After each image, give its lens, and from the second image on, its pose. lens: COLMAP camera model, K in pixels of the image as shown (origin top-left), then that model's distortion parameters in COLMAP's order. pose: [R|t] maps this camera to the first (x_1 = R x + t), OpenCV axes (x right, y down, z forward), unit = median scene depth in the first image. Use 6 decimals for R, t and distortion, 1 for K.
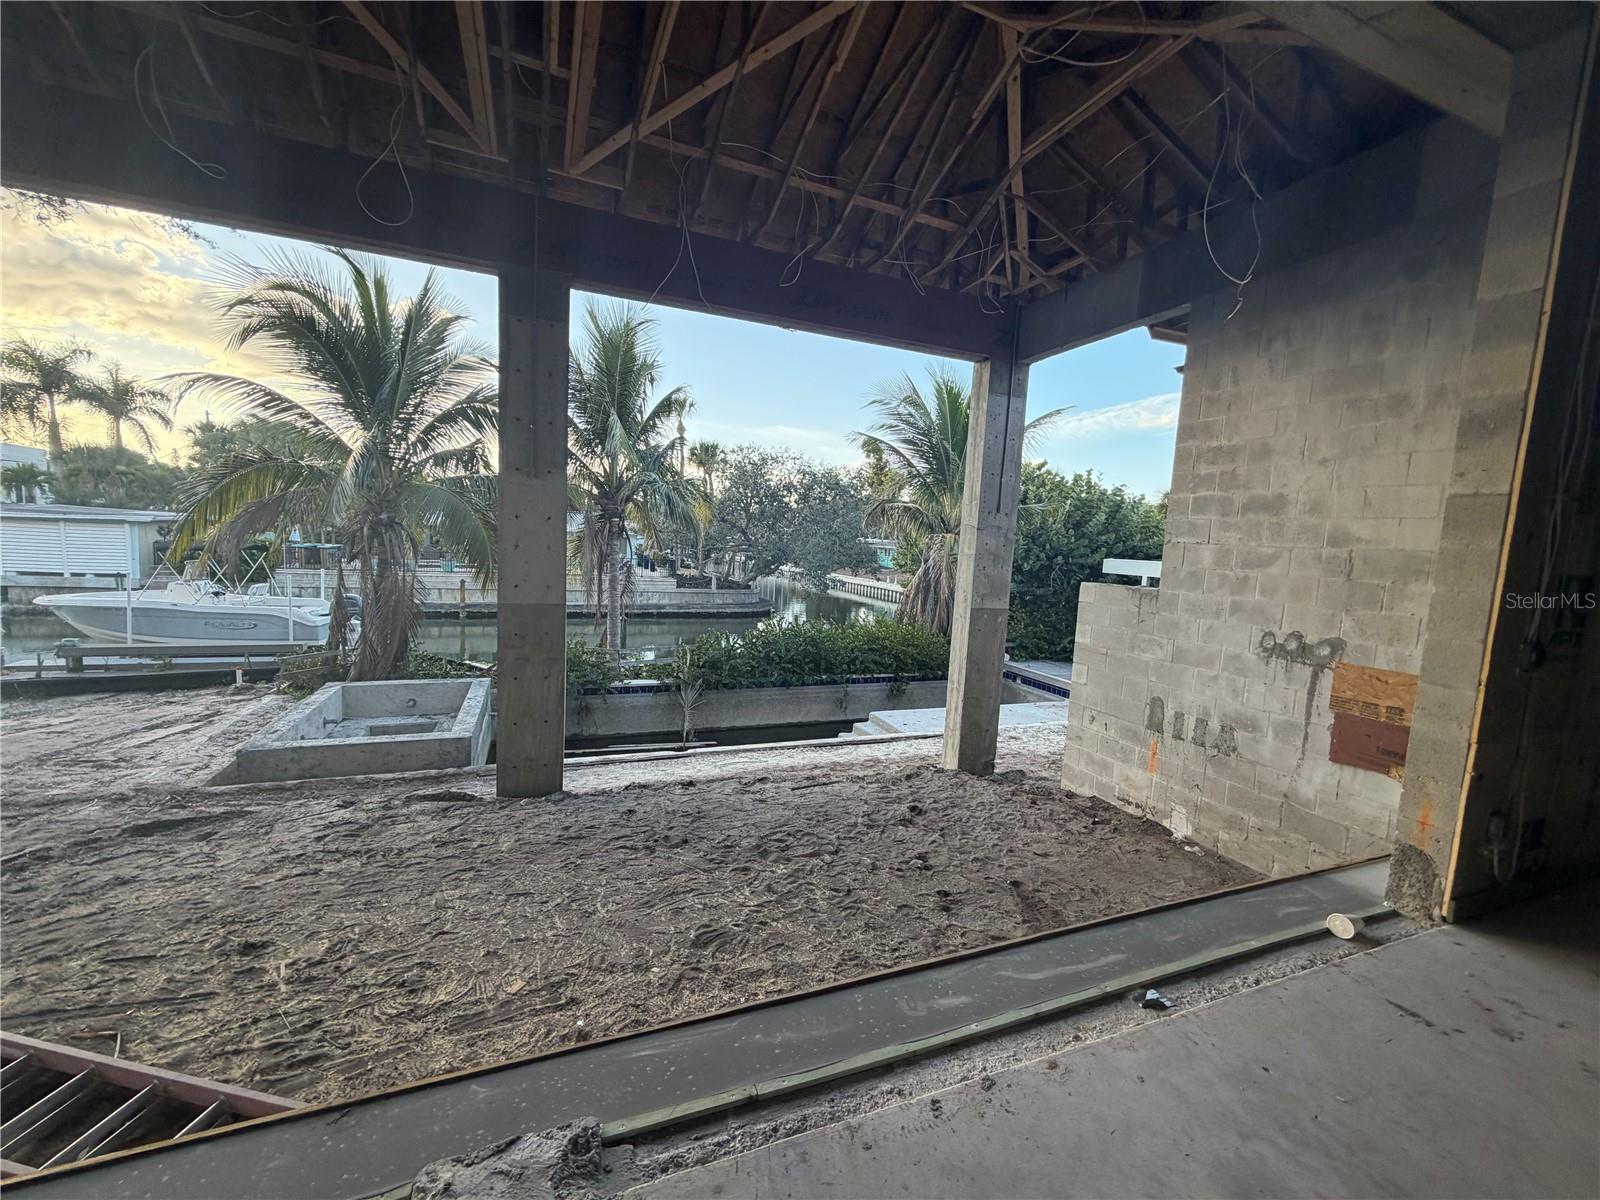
lens RADIAL K [[635.8, 0, 792.6], [0, 635.8, 599.3], [0, 0, 1]] dist [0.002127, -0.000294]
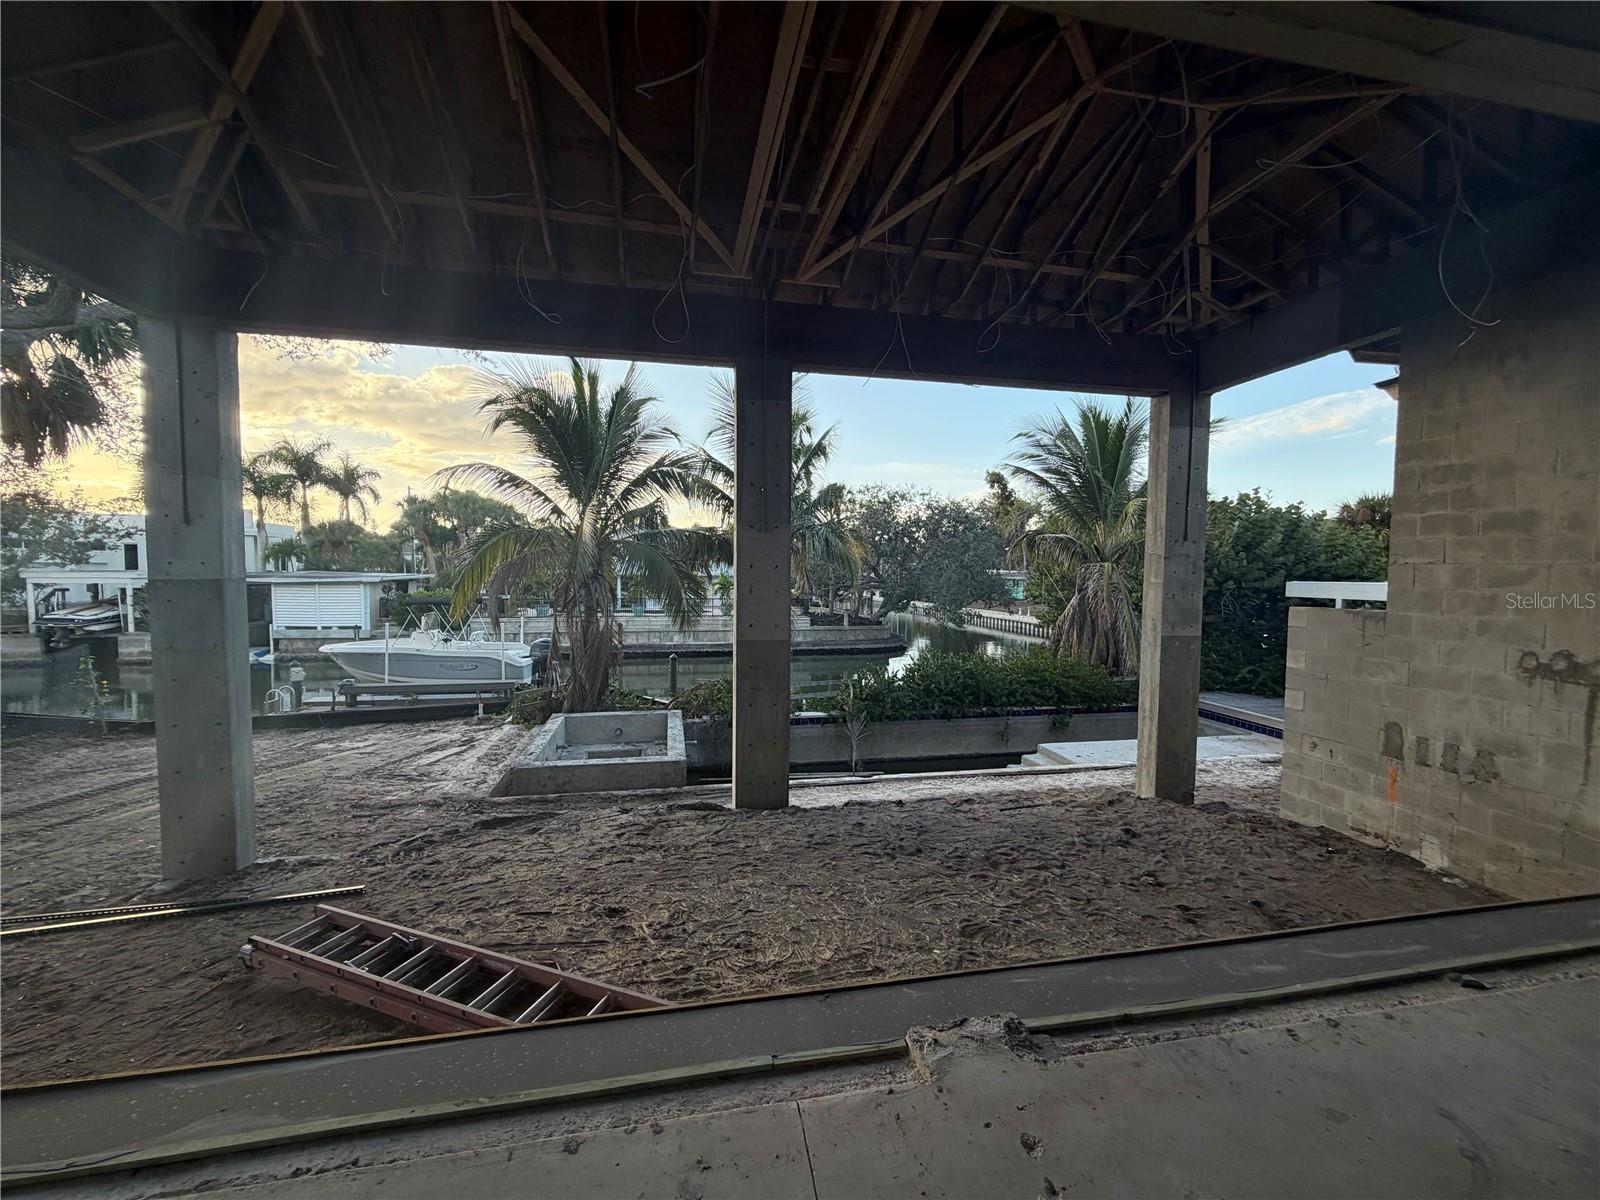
lens RADIAL K [[635.8, 0, 792.3], [0, 635.8, 598.9], [0, 0, 1]] dist [0.002127, -0.000294]
pose [[0.982952, -0.033935, -0.180702, -0.146219], [0.023335, 0.997897, -0.060467, 0.003117], [0.182374, 0.055220, 0.981677, -0.133311]]
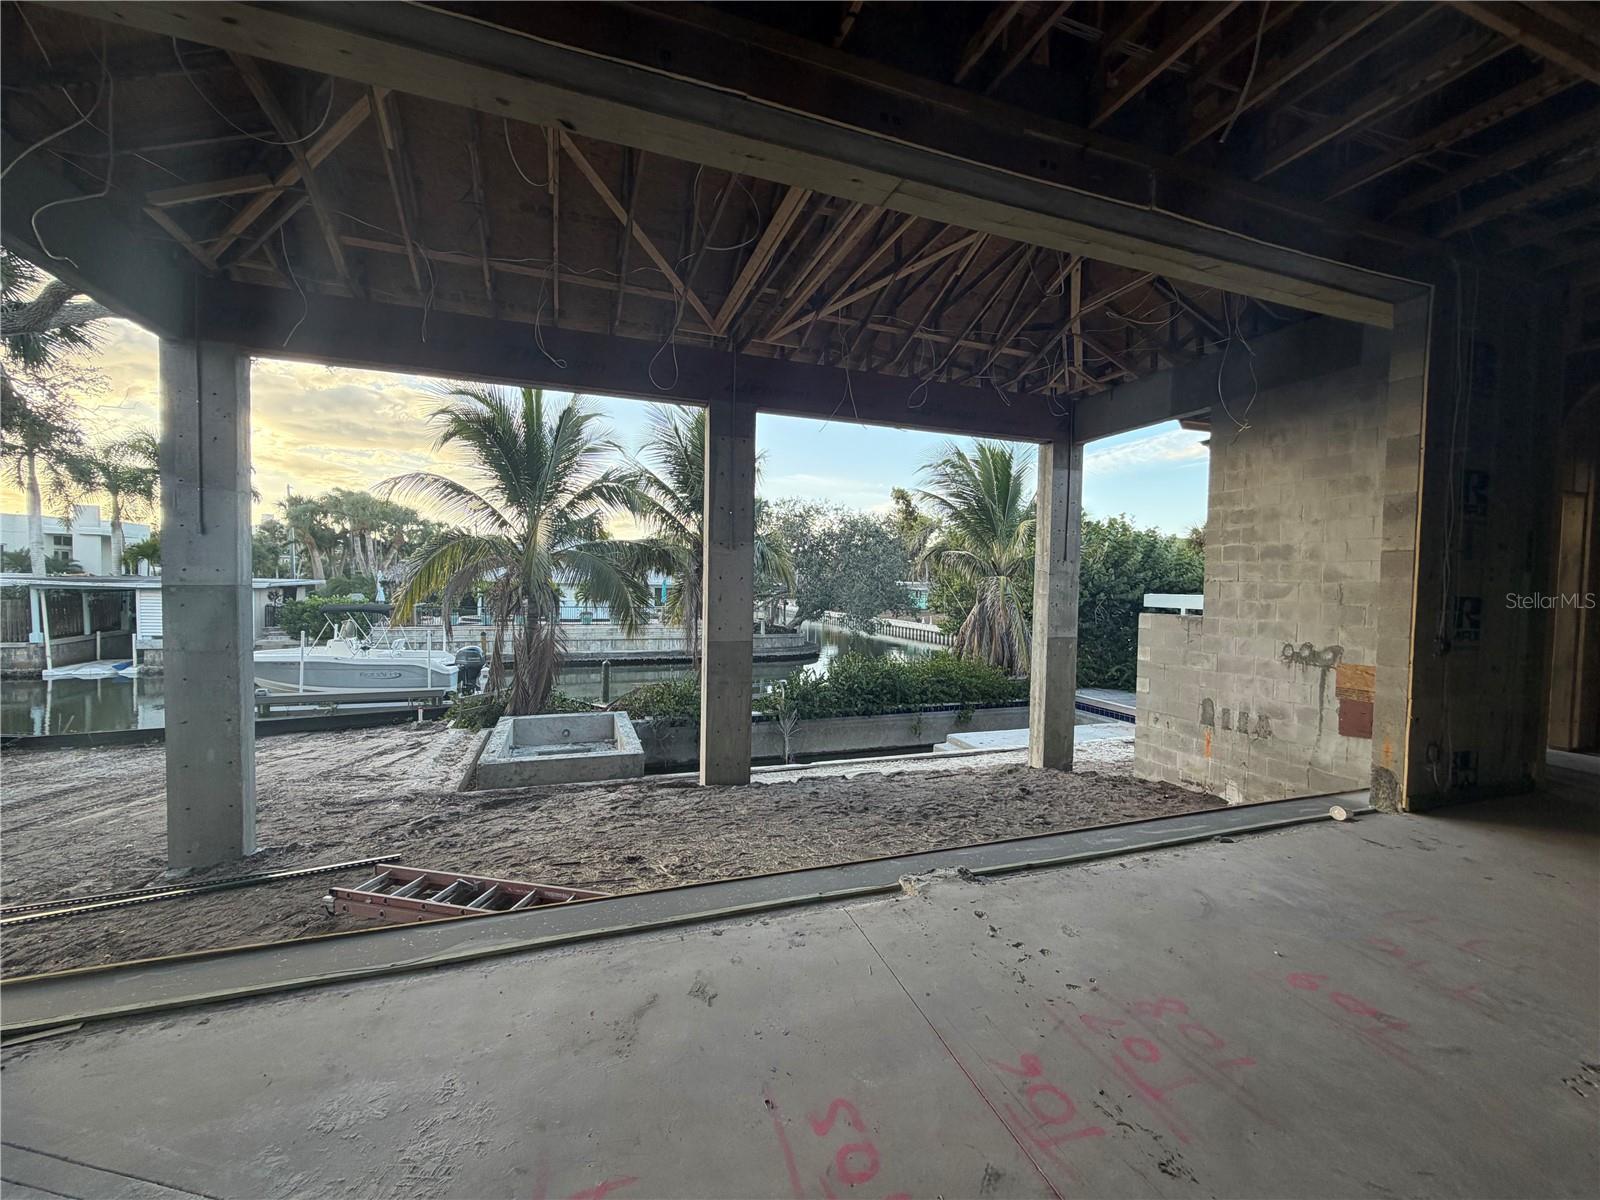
lens RADIAL K [[635.8, 0, 793.1], [0, 635.8, 598.0], [0, 0, 1]] dist [0.002127, -0.000294]
pose [[0.998909, -0.031230, -0.034721, -0.227040], [0.028629, 0.996919, -0.073029, 0.018274], [0.036894, 0.071955, 0.996725, -0.352375]]
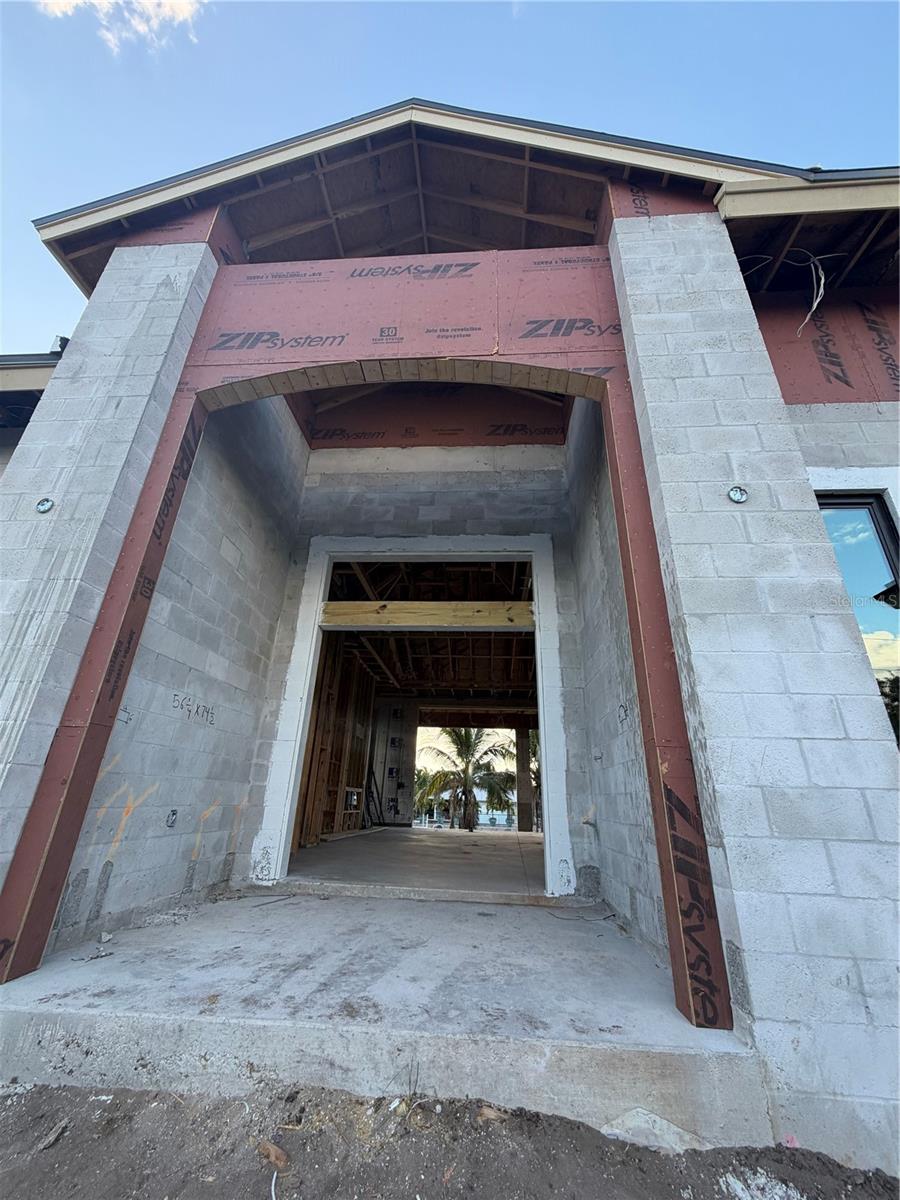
lens RADIAL K [[476.9, 0, 449.1], [0, 476.9, 598.4], [0, 0, 1]] dist [0.002127, -0.000294]
pose [[0.902503, -0.188028, -0.387471, 0.662581], [-0.030517, 0.869485, -0.493016, 0.415570], [0.429601, 0.456772, 0.778975, -2.434350]]
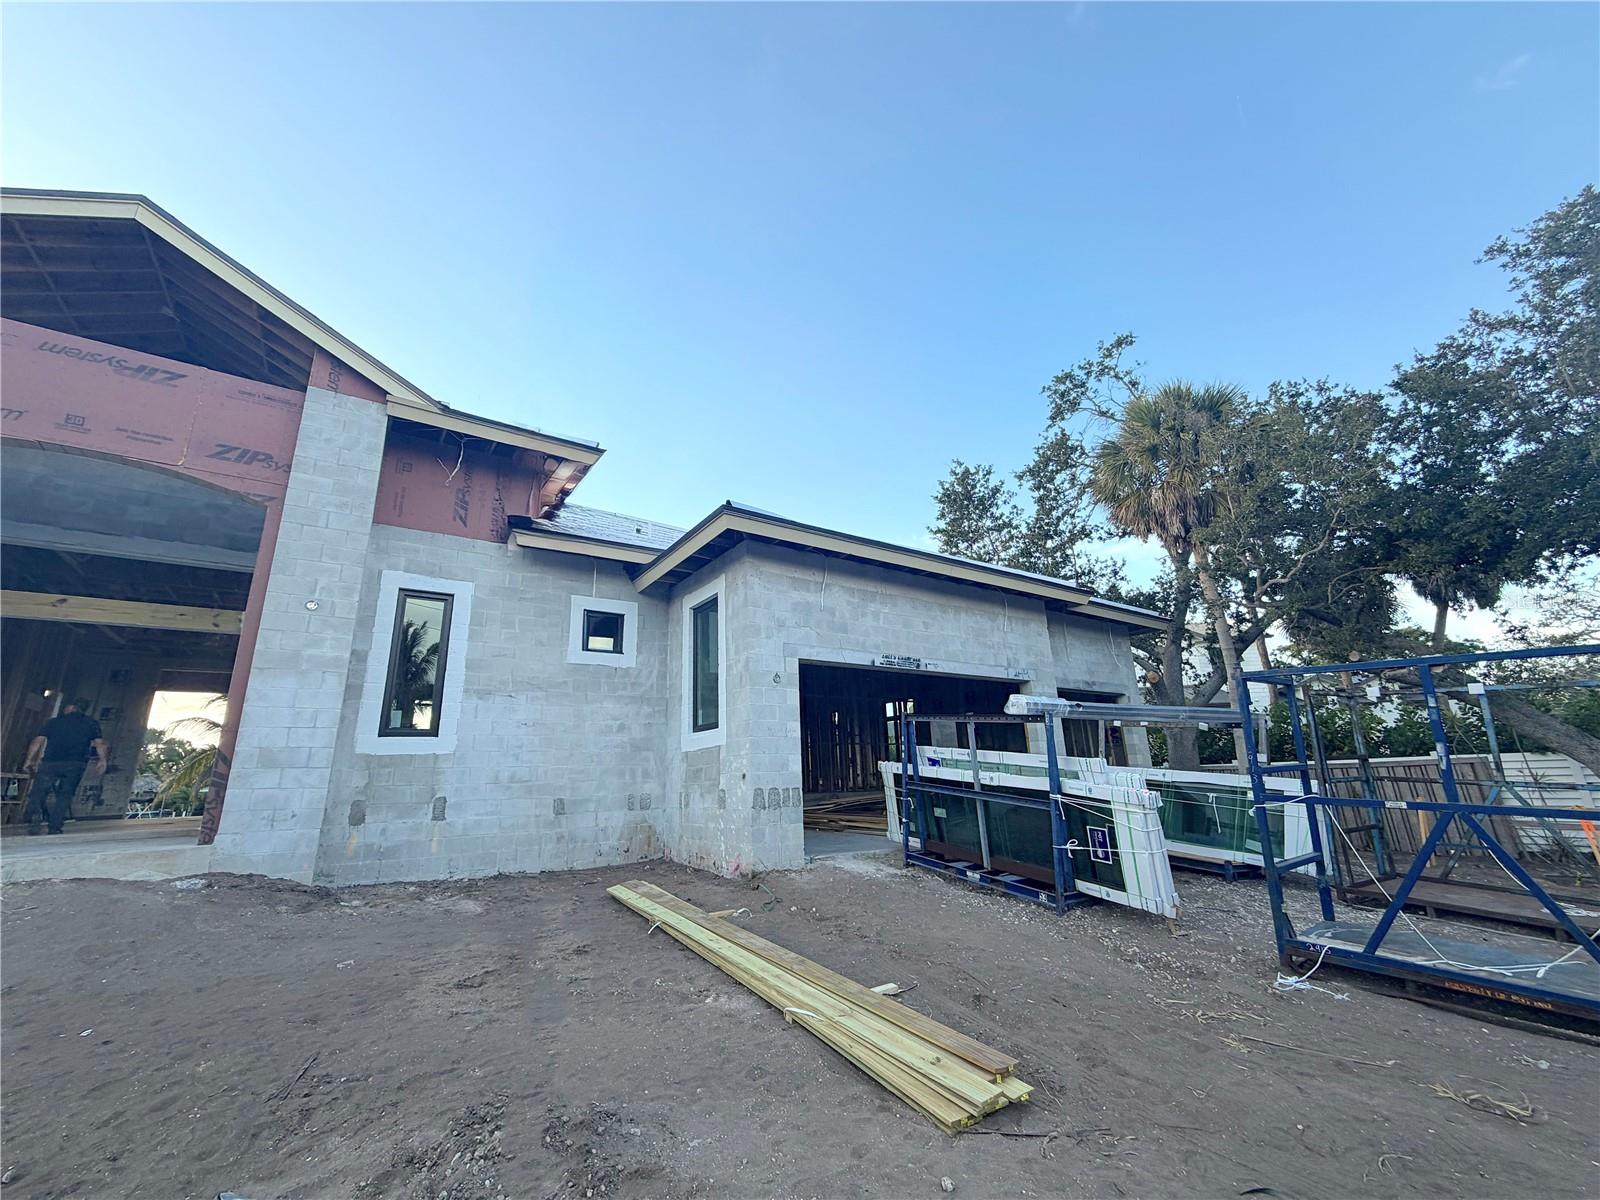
lens RADIAL K [[635.8, 0, 793.4], [0, 635.8, 602.7], [0, 0, 1]] dist [0.002127, -0.000294]
pose [[0.972225, -0.019007, 0.233274, 1.787530], [0.103022, 0.929699, -0.353618, 0.726567], [-0.210154, 0.367829, 0.905835, -3.808641]]
